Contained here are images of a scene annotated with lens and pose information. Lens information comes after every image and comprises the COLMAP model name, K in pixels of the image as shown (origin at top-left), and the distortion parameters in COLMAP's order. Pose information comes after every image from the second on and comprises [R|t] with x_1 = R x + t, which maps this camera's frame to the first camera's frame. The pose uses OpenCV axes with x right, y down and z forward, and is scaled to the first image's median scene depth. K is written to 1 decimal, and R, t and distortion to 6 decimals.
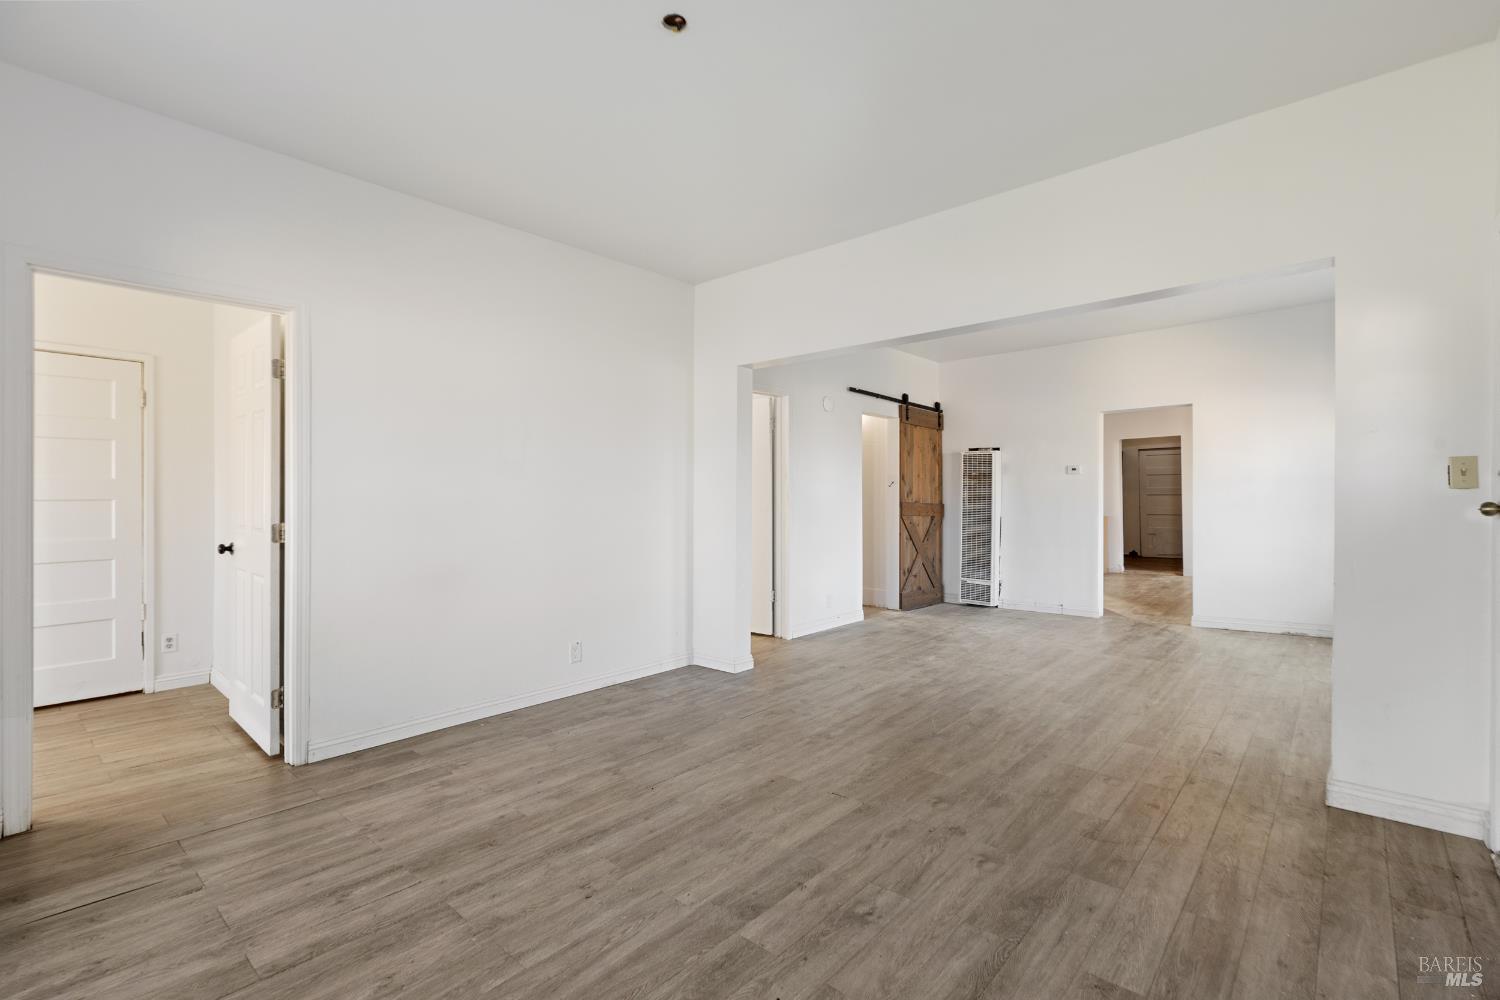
lens RADIAL K [[674.5, 0, 752.0], [0, 674.5, 499.6], [0, 0, 1]] dist [-0.000276, -0.002339]
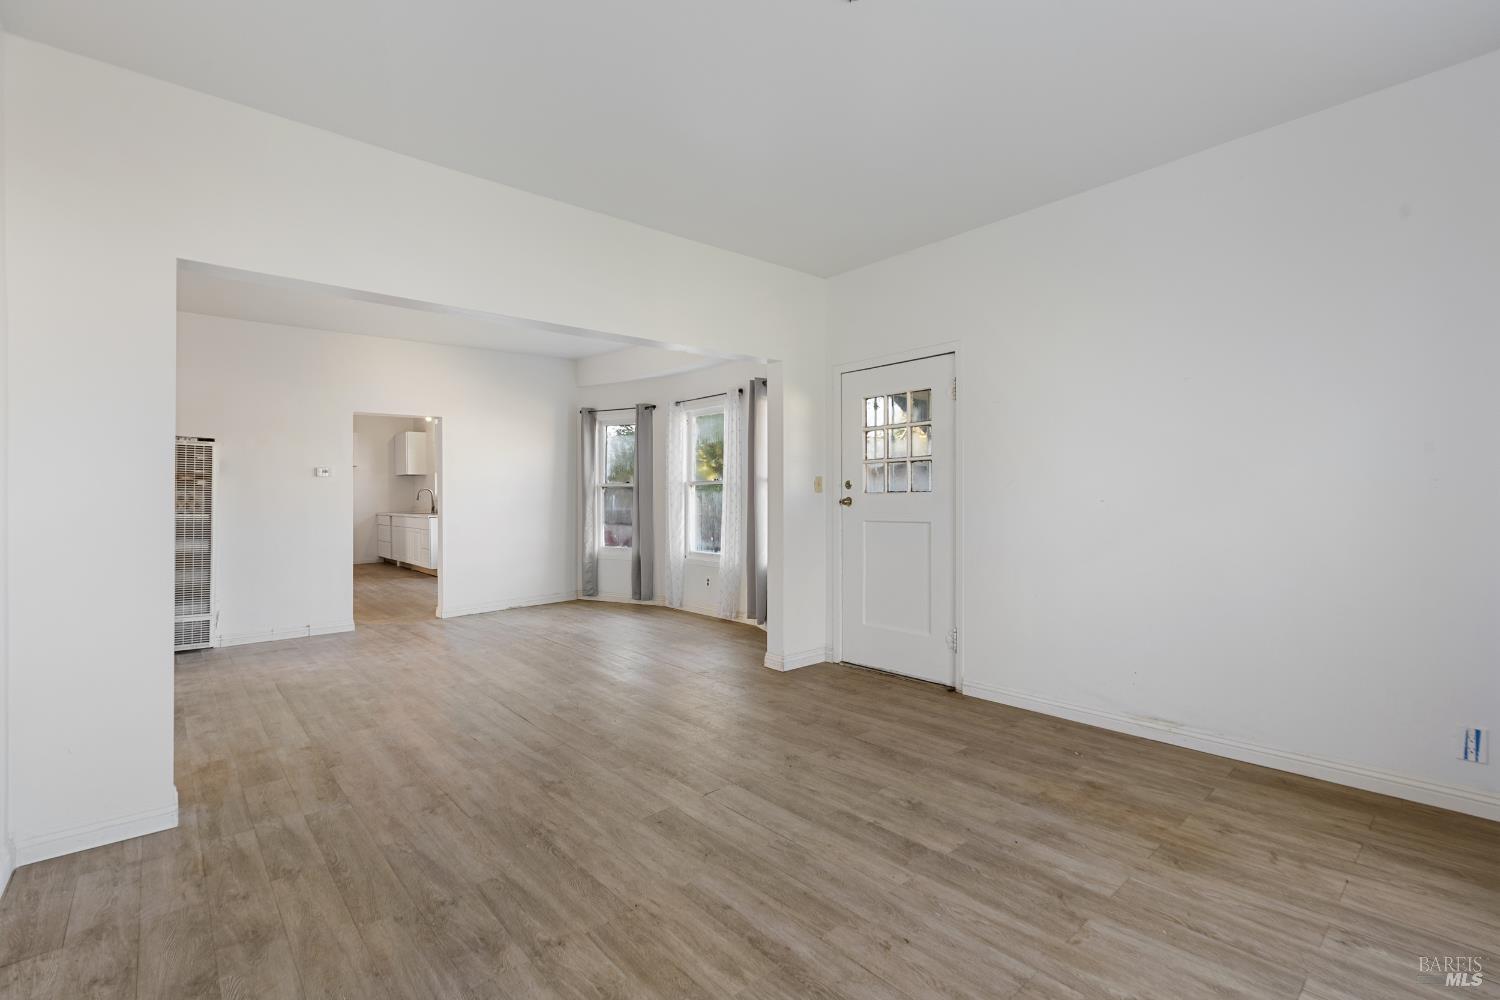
lens RADIAL K [[674.5, 0, 755.7], [0, 674.5, 495.4], [0, 0, 1]] dist [-0.000276, -0.002339]
pose [[0.119943, 0.007964, 0.992749, -0.920939], [0.013061, 0.999869, -0.009599, 0.010169], [-0.992695, 0.014118, 0.119823, 0.868979]]
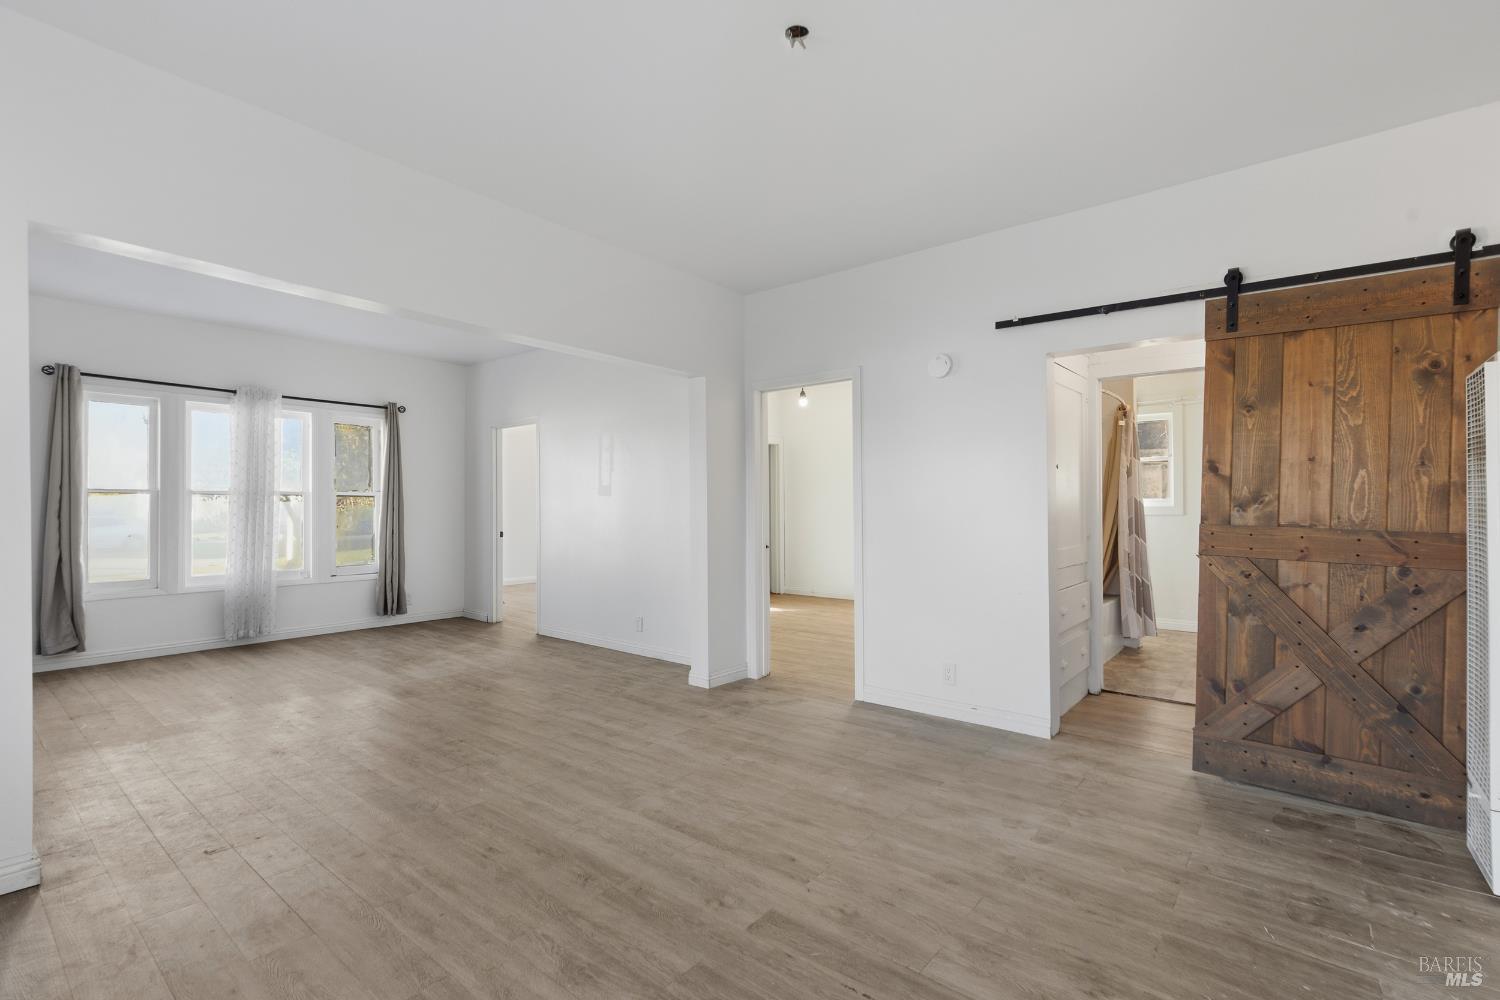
lens RADIAL K [[674.5, 0, 754.4], [0, 674.5, 509.3], [0, 0, 1]] dist [-0.000276, -0.002339]
pose [[0.052009, 0.000836, -0.998646, 1.803180], [-0.006928, 0.999976, 0.000476, -0.009538], [0.998623, 0.006894, 0.052013, 1.911869]]
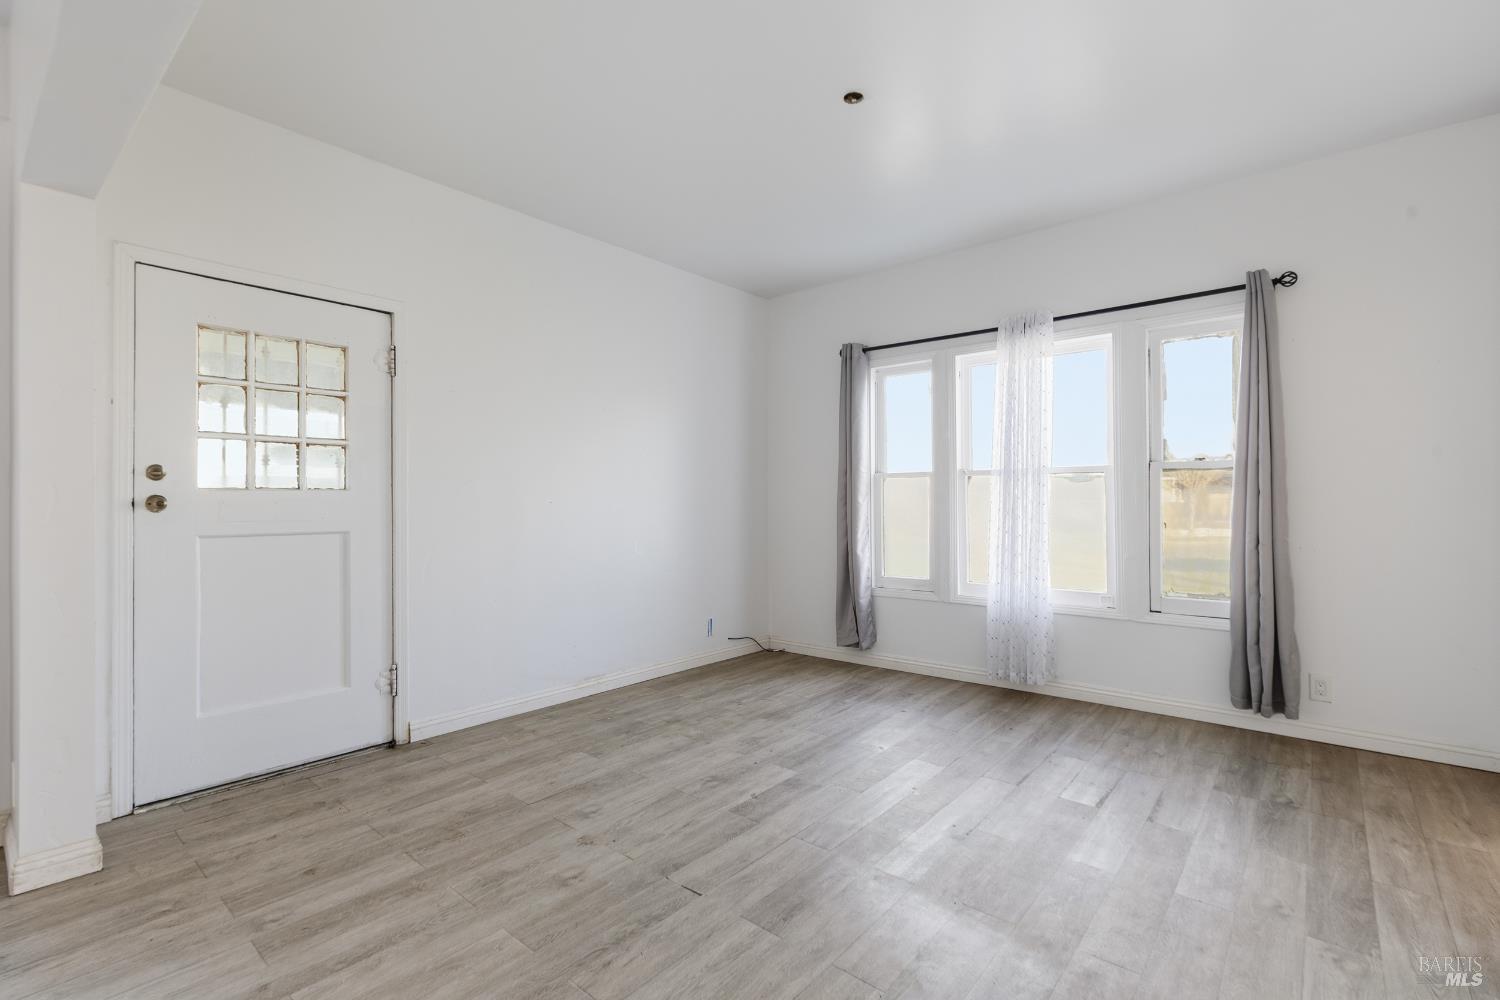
lens RADIAL K [[674.5, 0, 760.5], [0, 674.5, 502.3], [0, 0, 1]] dist [-0.000276, -0.002339]
pose [[-0.999418, 0.004862, -0.033762, 0.084046], [0.004643, 0.999968, 0.006571, 0.008695], [0.033793, 0.006411, -0.999408, 1.867285]]
